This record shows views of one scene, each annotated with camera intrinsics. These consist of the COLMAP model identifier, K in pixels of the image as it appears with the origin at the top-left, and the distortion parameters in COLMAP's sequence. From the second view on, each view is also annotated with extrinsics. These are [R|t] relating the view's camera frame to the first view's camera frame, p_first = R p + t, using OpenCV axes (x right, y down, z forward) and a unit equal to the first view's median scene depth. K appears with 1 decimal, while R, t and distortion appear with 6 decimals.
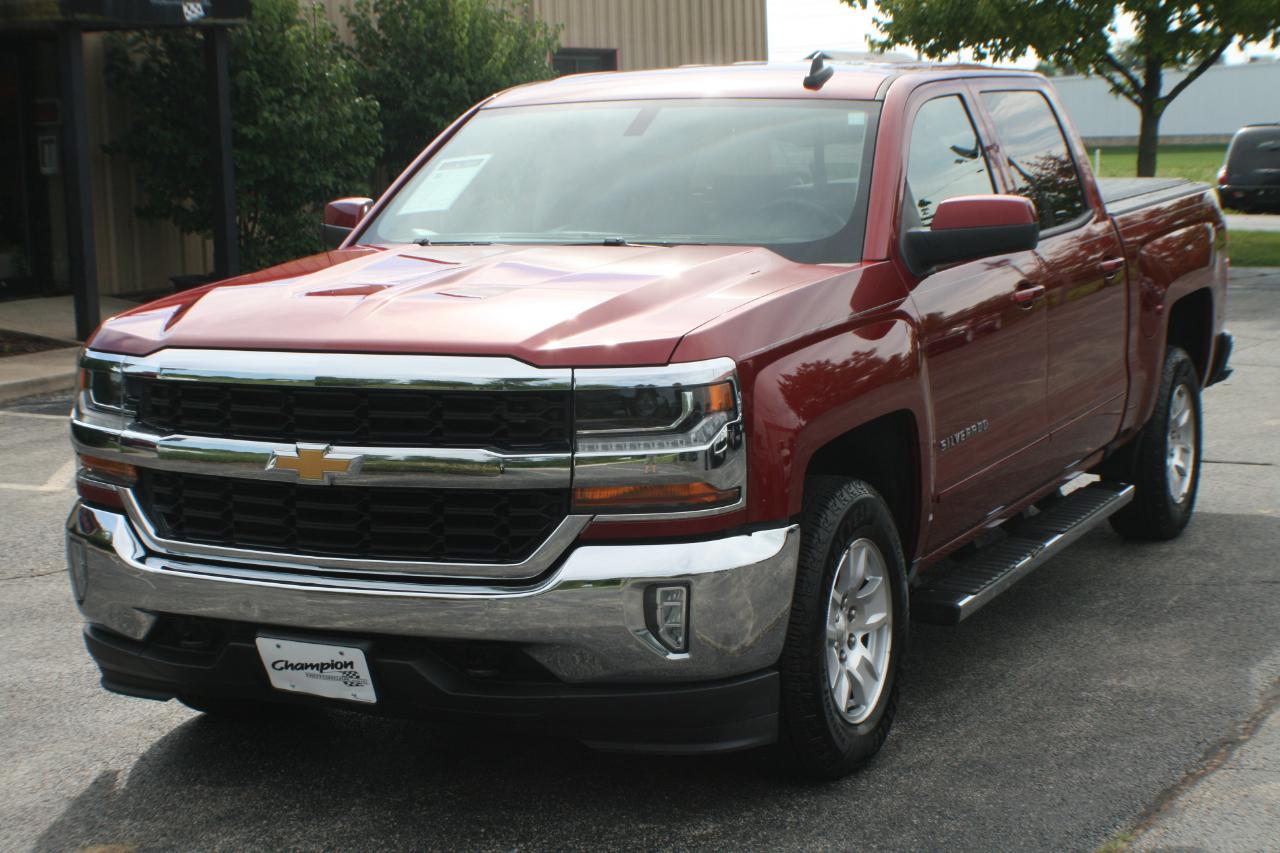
lens RADIAL K [[2343.4, 0, 638.4], [0, 2343.4, 519.0], [0, 0, 1]] dist [-0.146372, 0.182475]
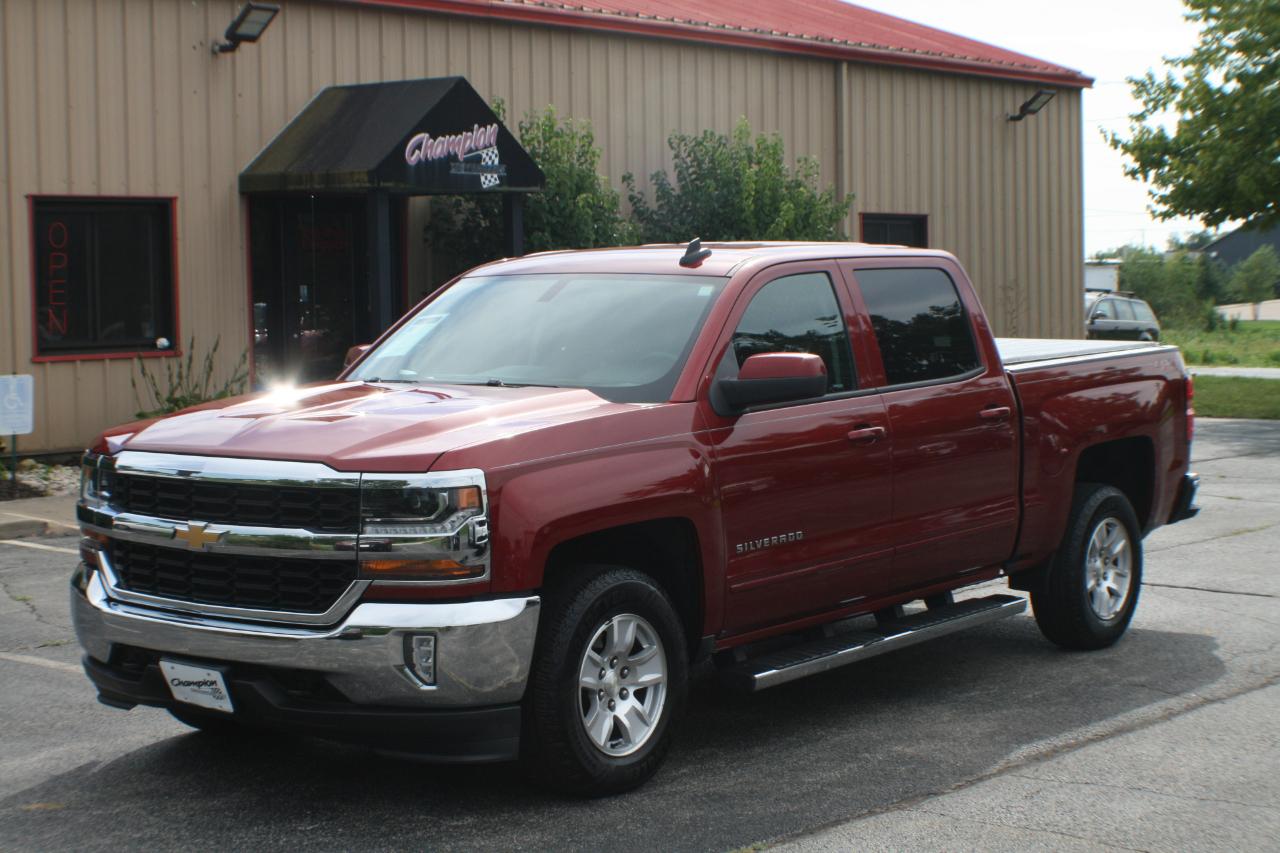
lens RADIAL K [[2231.3, 0, 641.7], [0, 2231.3, 508.6], [0, 0, 1]] dist [-0.150268, 0.134393]
pose [[0.978746, 0.036370, -0.201826, 0.375752], [-0.048957, 0.997131, -0.057729, 0.022600], [0.199147, 0.066383, 0.977719, -0.229159]]
